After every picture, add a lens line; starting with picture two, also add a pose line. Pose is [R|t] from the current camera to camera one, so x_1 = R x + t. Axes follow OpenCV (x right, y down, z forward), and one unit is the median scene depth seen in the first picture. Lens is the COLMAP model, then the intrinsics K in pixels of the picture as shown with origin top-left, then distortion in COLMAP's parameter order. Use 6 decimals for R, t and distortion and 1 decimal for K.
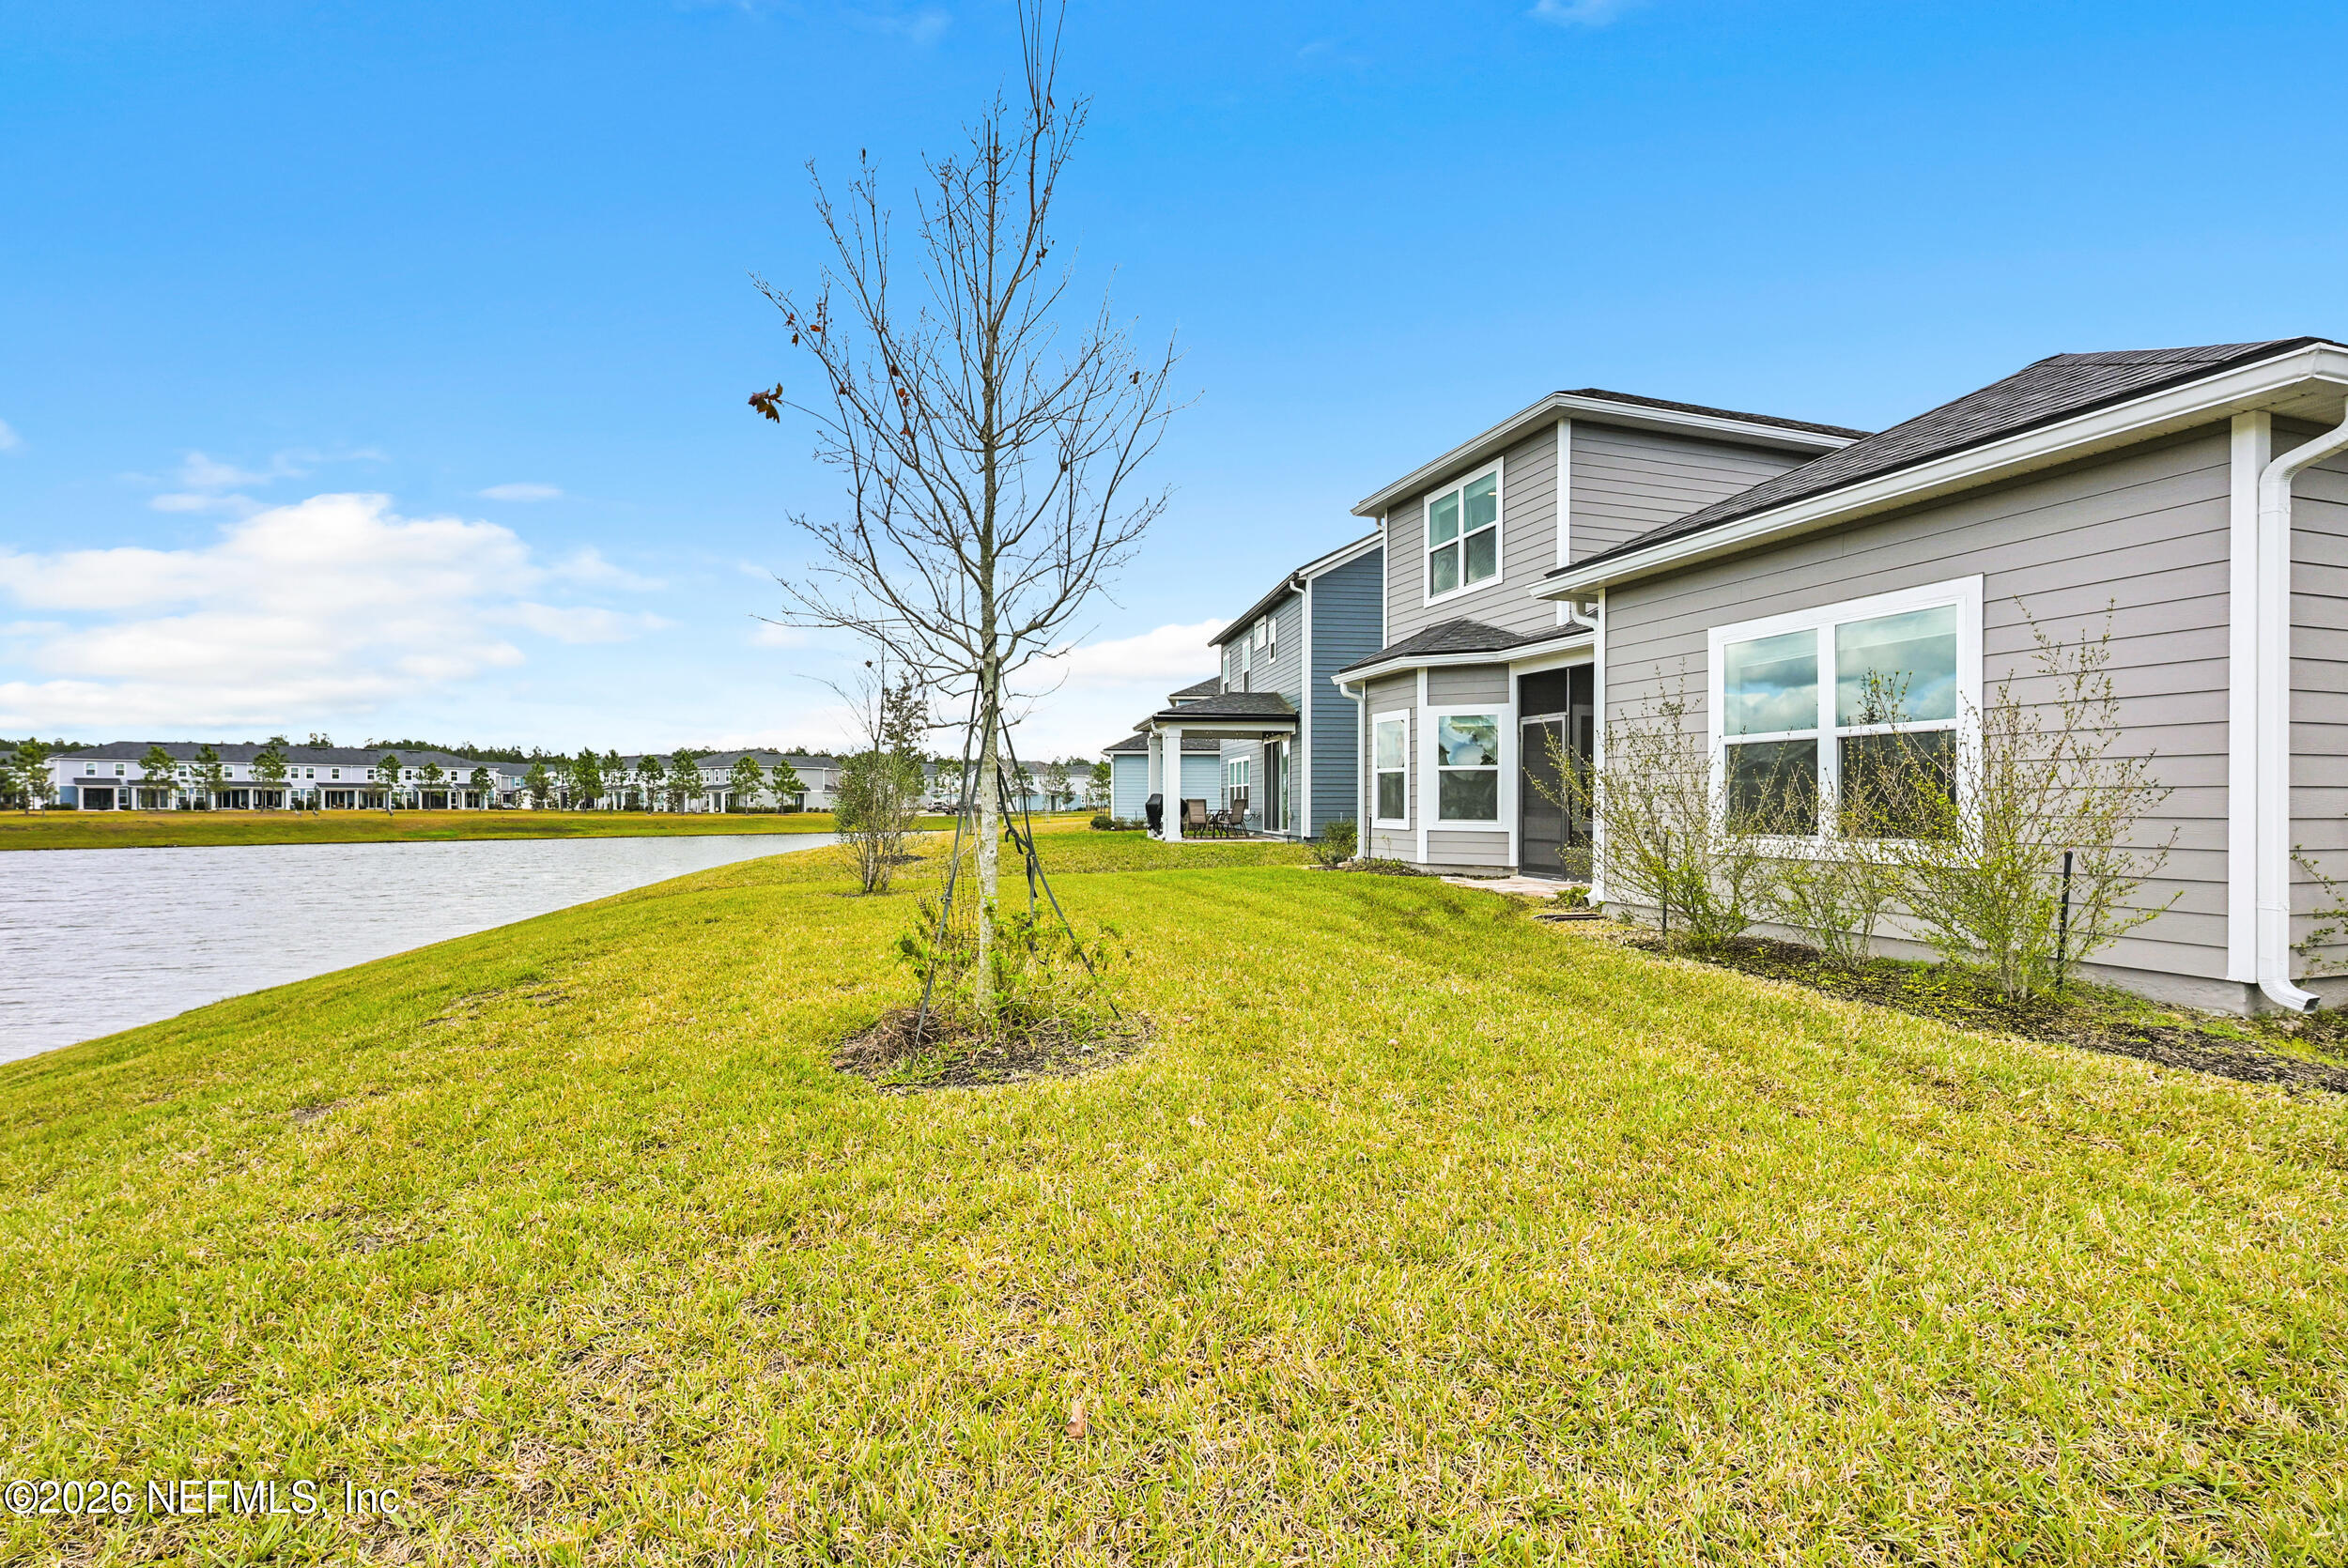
lens RADIAL K [[1059.3, 0, 1184.0], [0, 1059.3, 812.9], [0, 0, 1]] dist [0.001706, 0.000078]
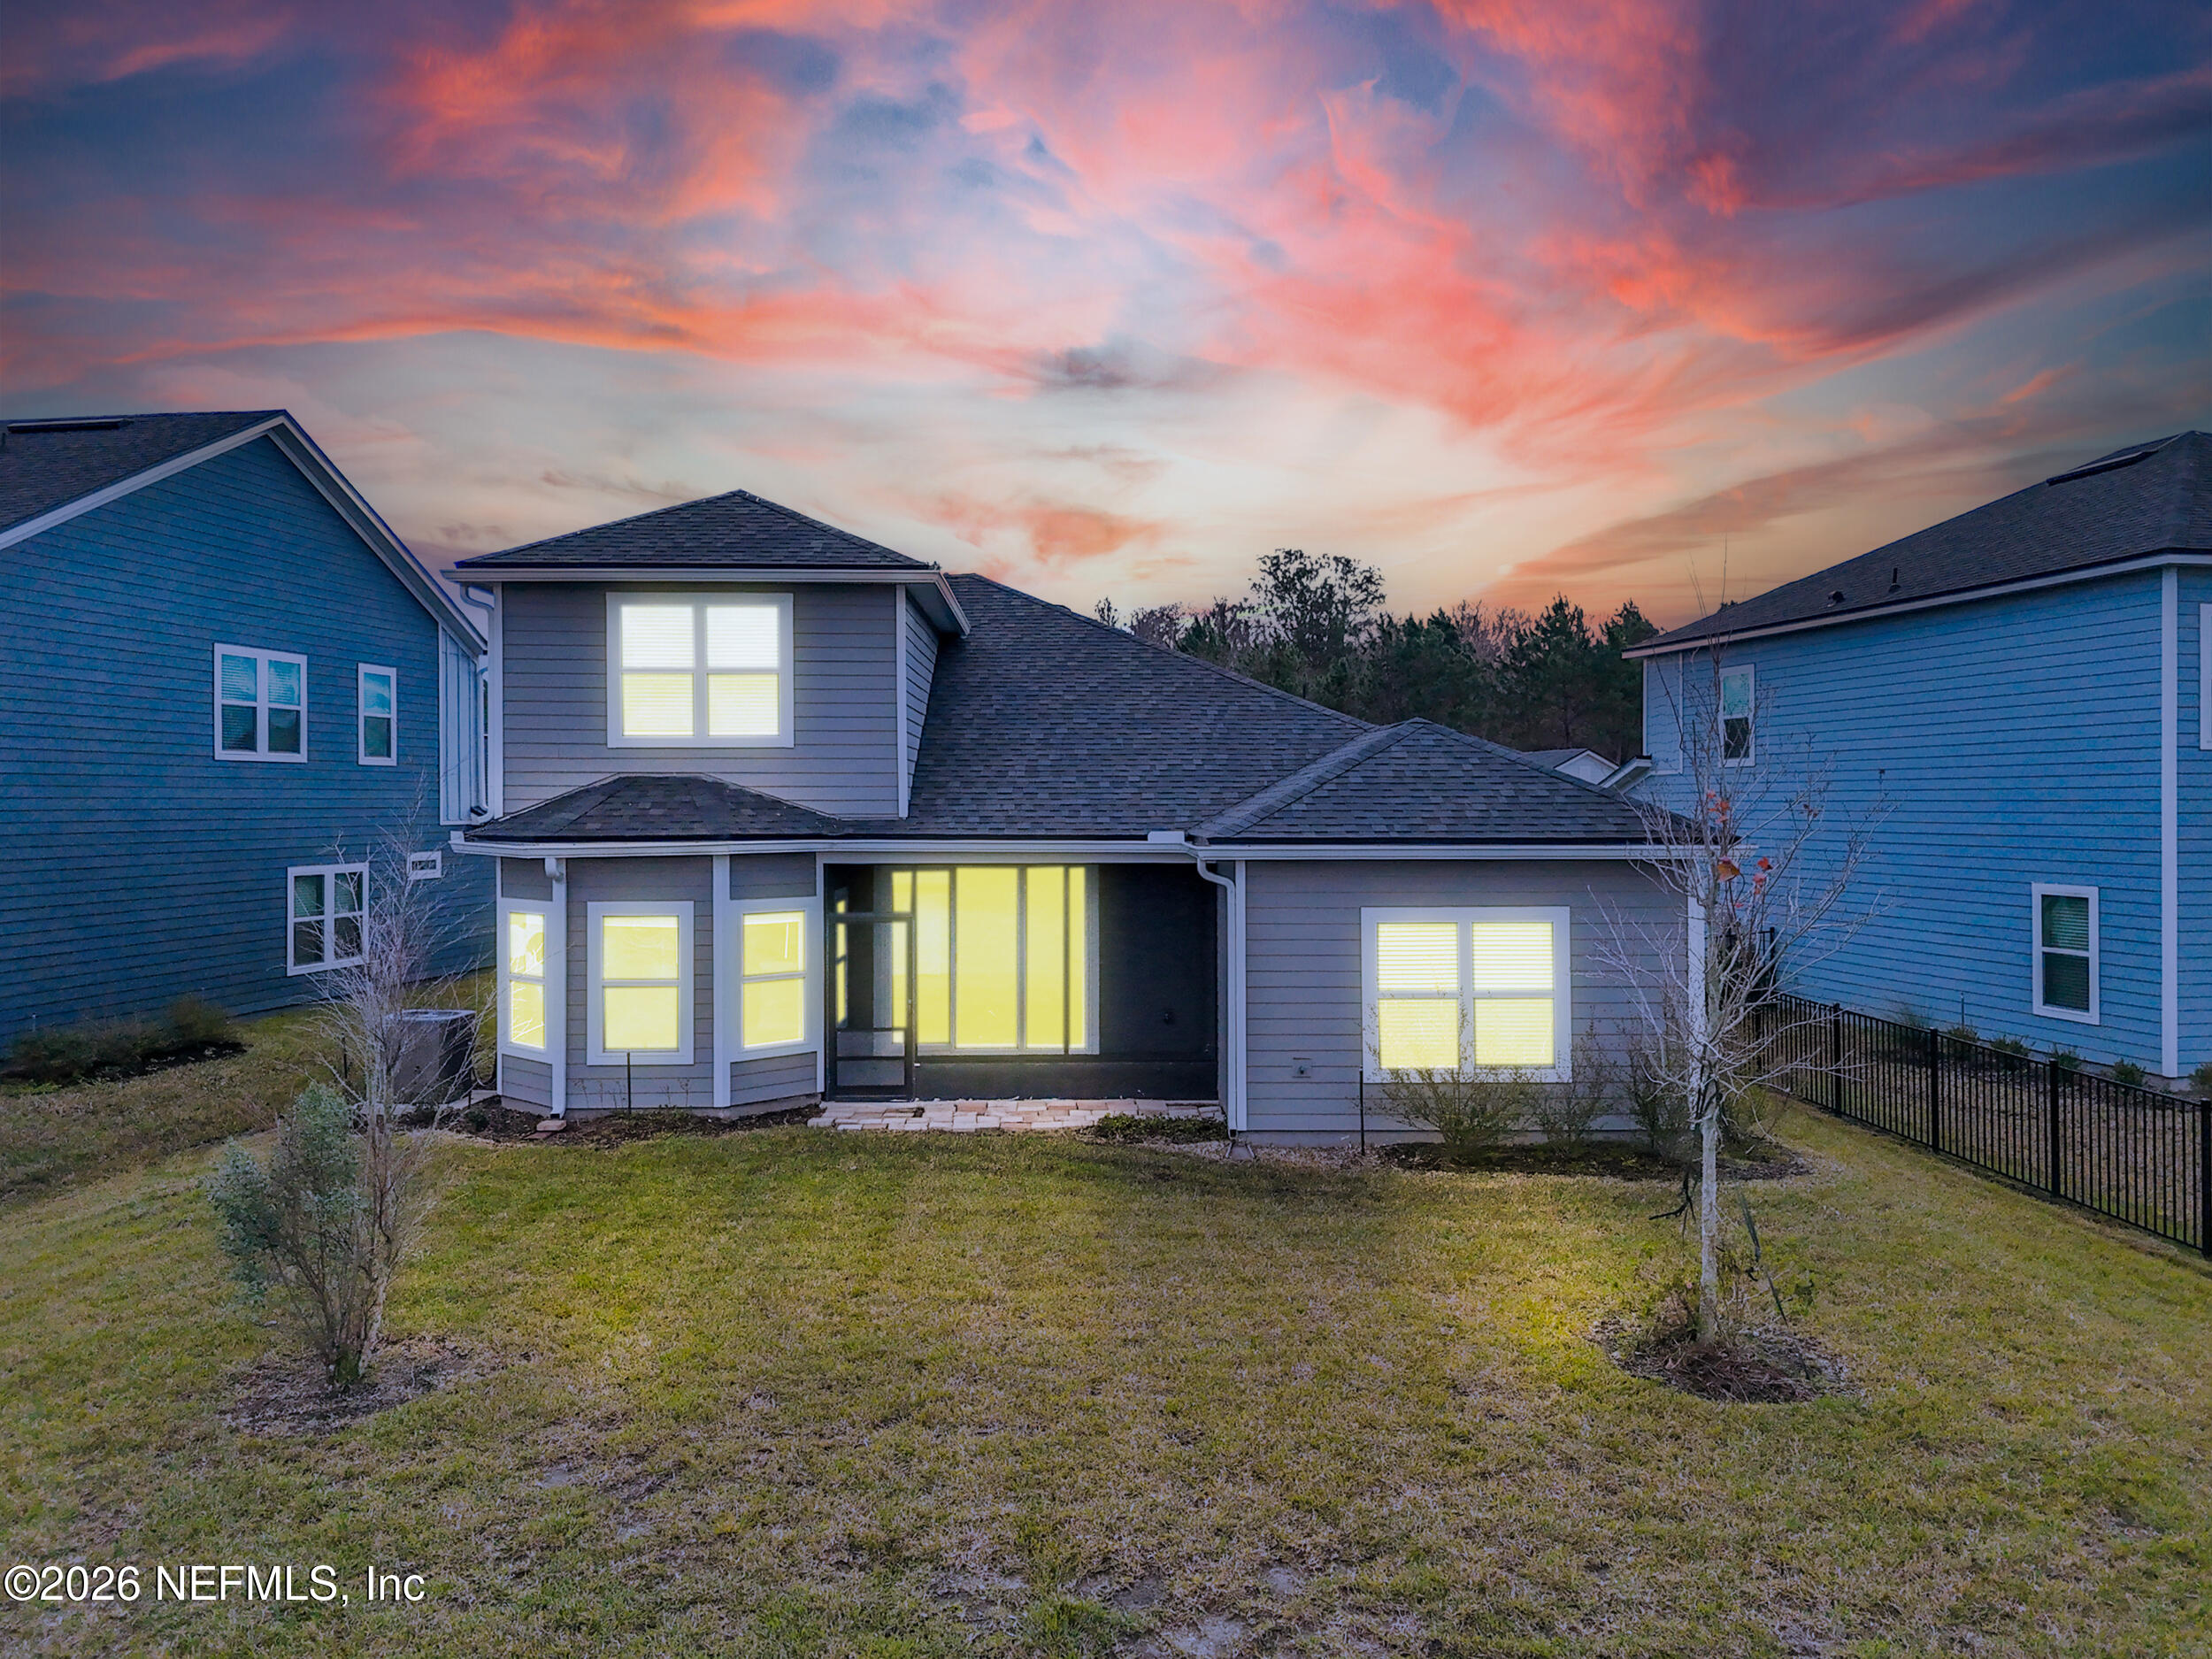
lens RADIAL K [[1674.3, 0, 1105.9], [0, 1674.3, 801.6], [0, 0, 1]] dist [0.056741, -0.003098]
pose [[0.291151, 0.003965, 0.956669, -0.882768], [0.010980, 0.999912, -0.007486, -0.164759], [-0.956614, 0.012684, 0.291082, 0.396110]]
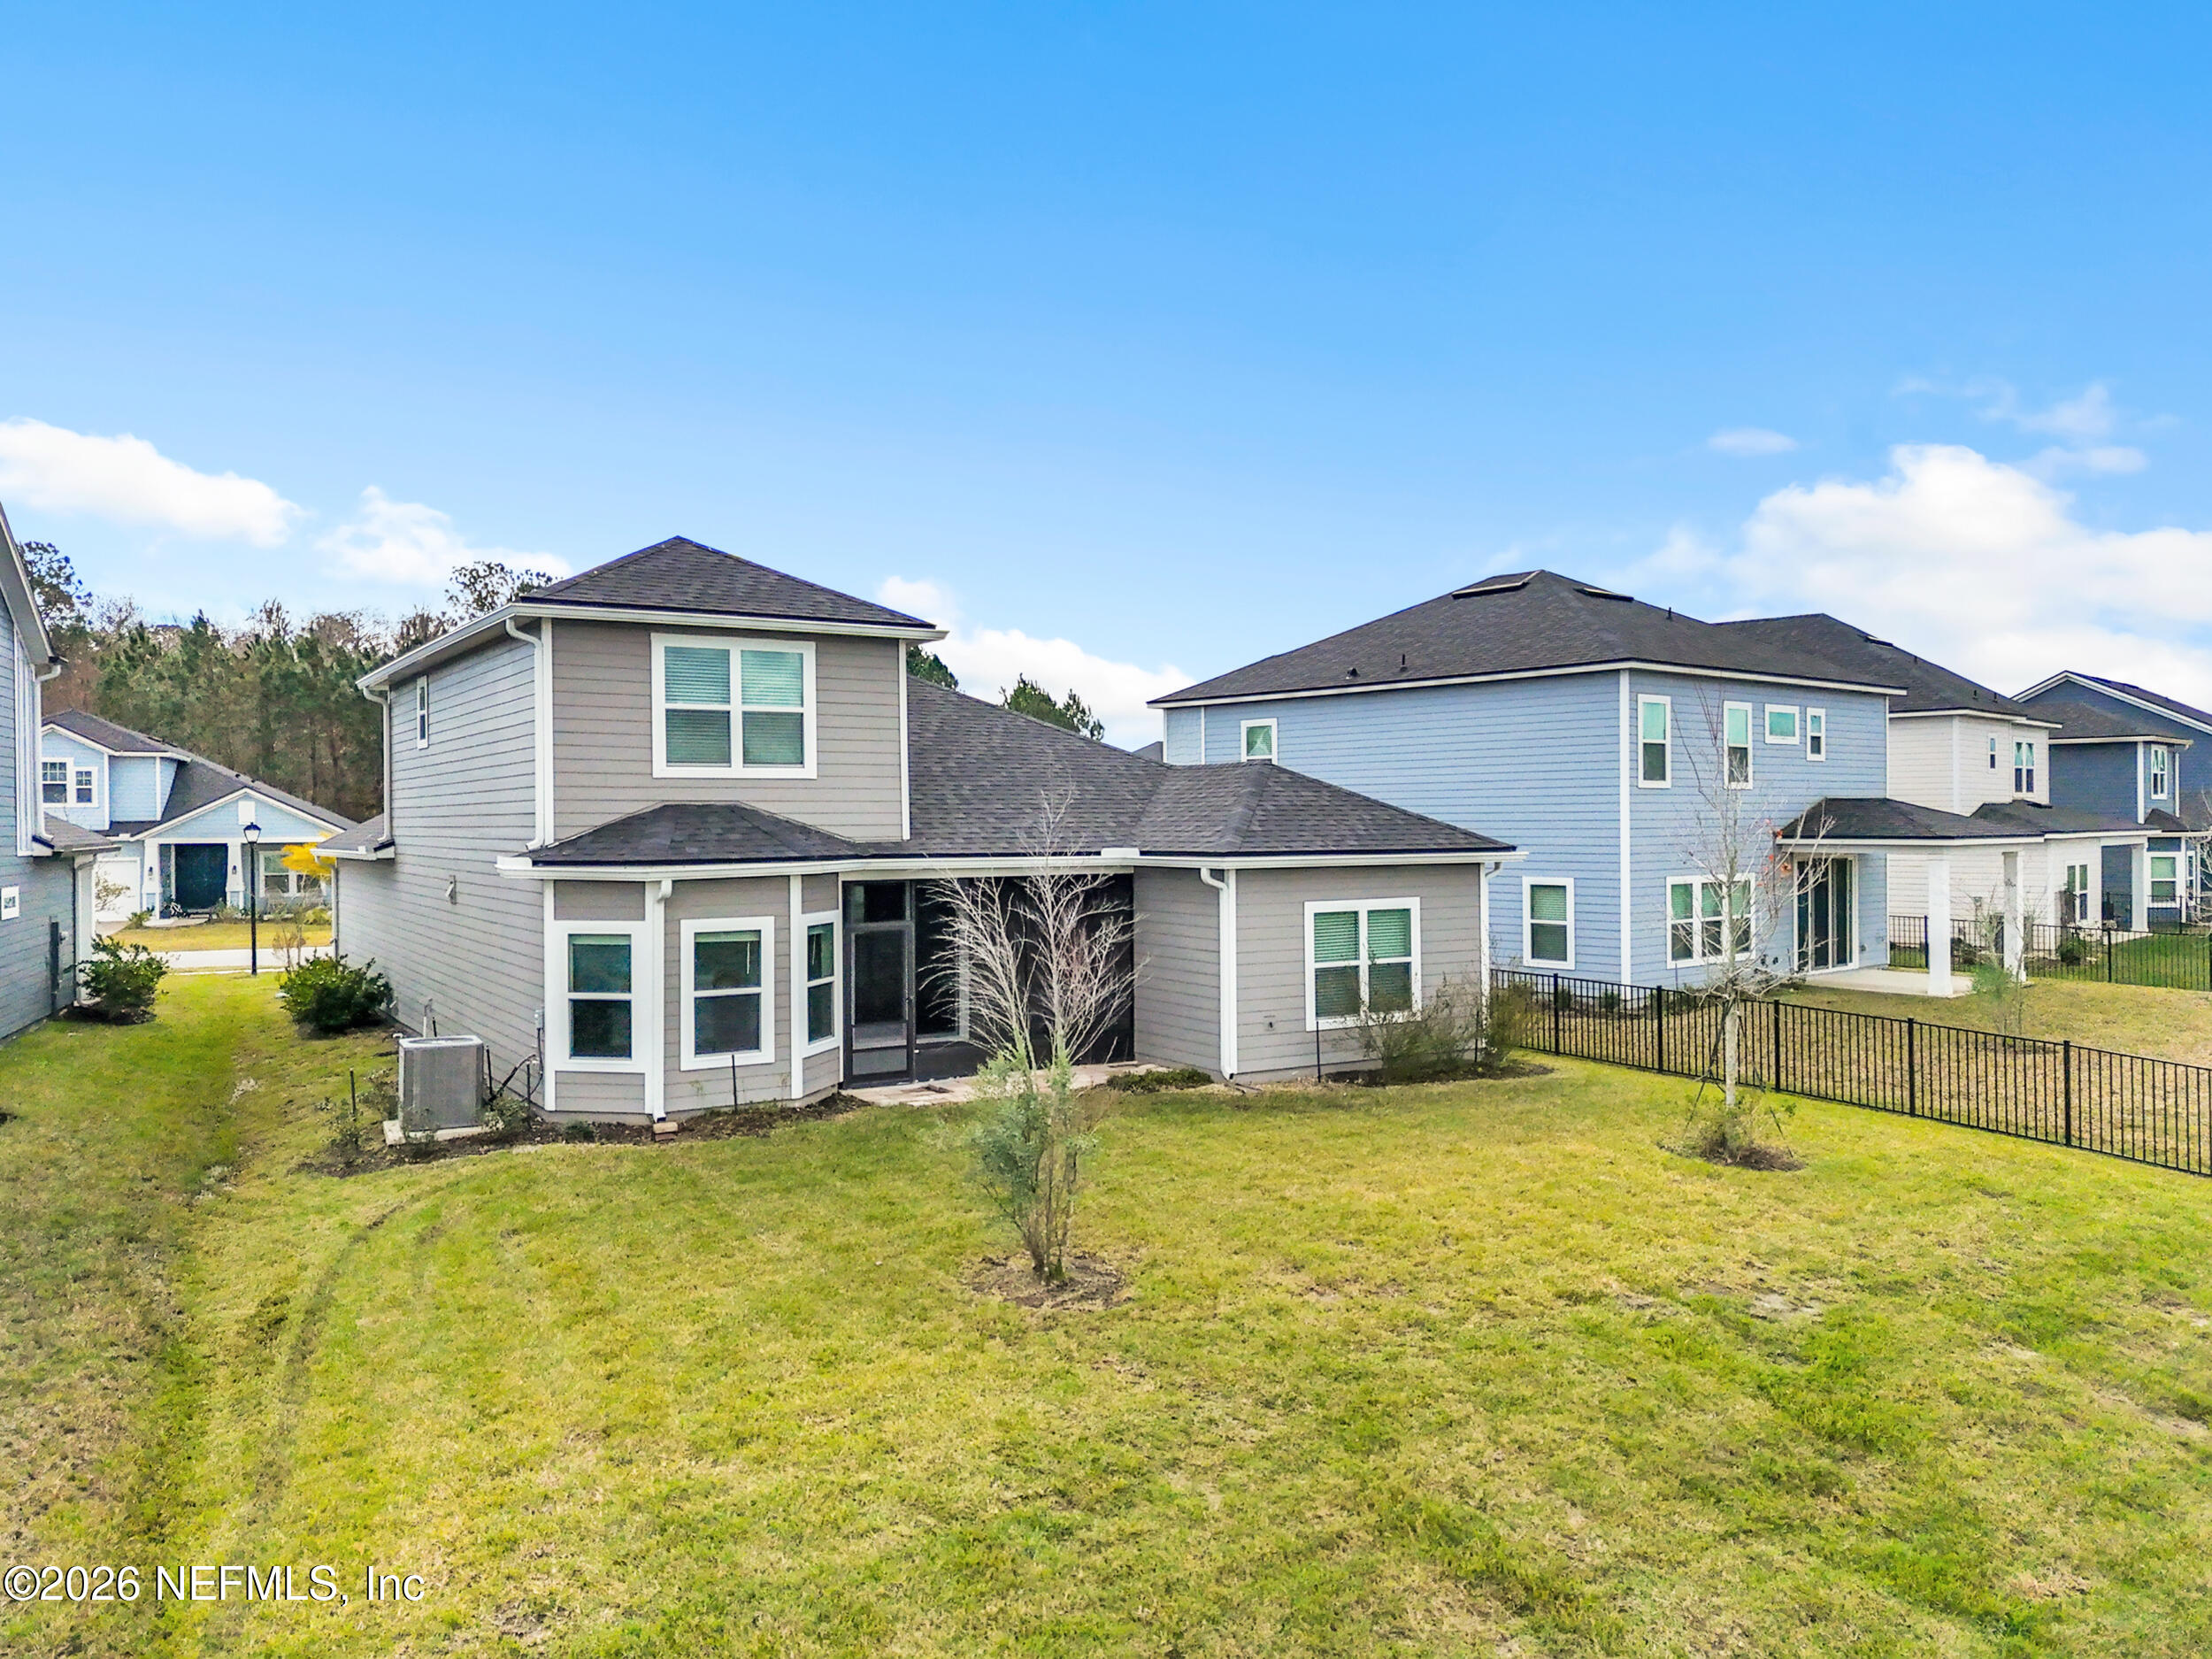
lens RADIAL K [[1644.8, 0, 1108.8], [0, 1644.8, 818.8], [0, 0, 1]] dist [0.079985, -0.004154]
pose [[-0.235370, 0.006753, 0.971882, -1.177261], [0.018837, 0.999820, -0.002385, -0.175824], [-0.971723, 0.017746, -0.235454, 1.105778]]
